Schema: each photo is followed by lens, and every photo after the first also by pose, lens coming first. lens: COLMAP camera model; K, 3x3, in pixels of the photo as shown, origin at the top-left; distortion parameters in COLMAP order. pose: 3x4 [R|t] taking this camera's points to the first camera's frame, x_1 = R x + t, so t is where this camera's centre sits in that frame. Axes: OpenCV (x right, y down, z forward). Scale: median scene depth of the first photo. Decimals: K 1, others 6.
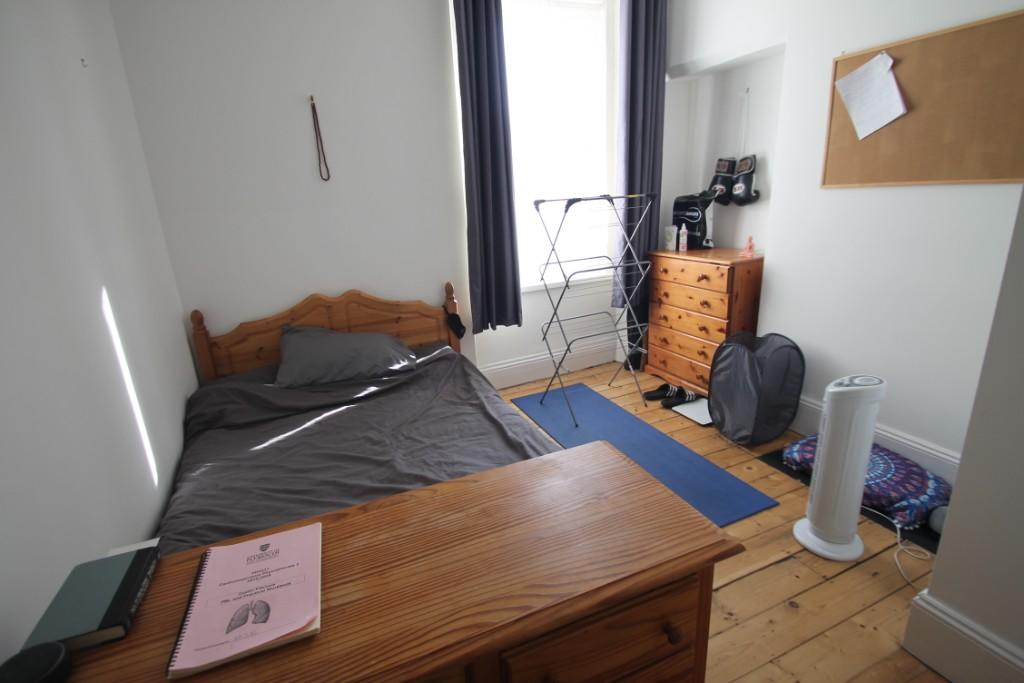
lens RADIAL K [[489.3, 0, 512.0], [0, 489.3, 341.5], [0, 0, 1]] dist [0.021761, -0.022597]
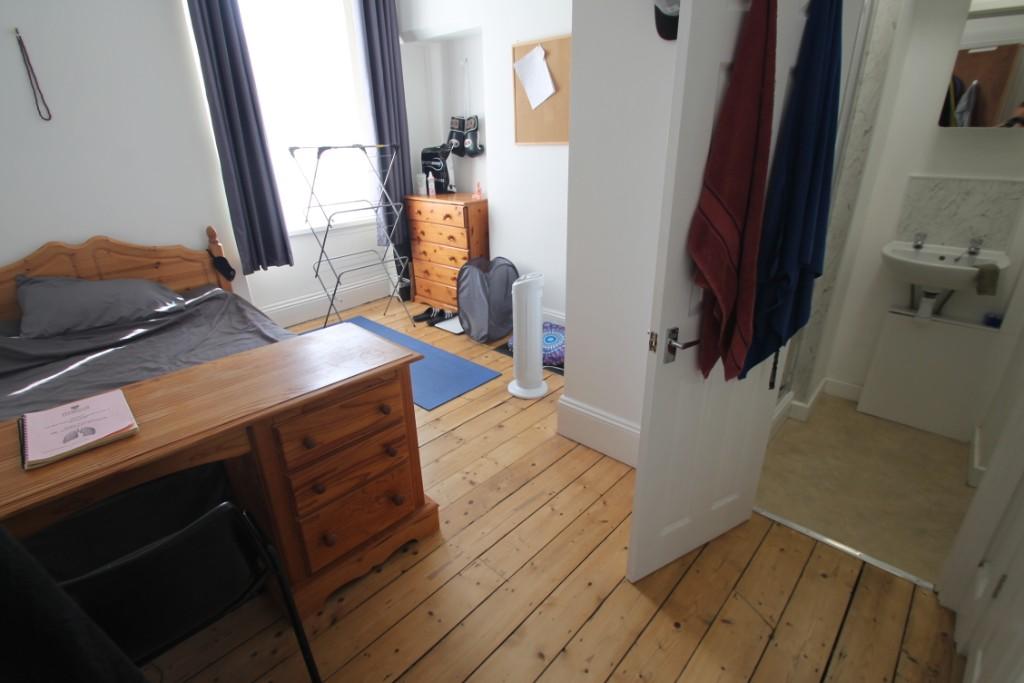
lens RADIAL K [[489.3, 0, 512.0], [0, 489.3, 341.5], [0, 0, 1]] dist [0.021761, -0.022597]
pose [[0.917396, -0.119803, 0.379517, 0.034988], [0.085317, 0.990647, 0.106484, 0.068310], [-0.388724, -0.065309, 0.919037, -0.232025]]
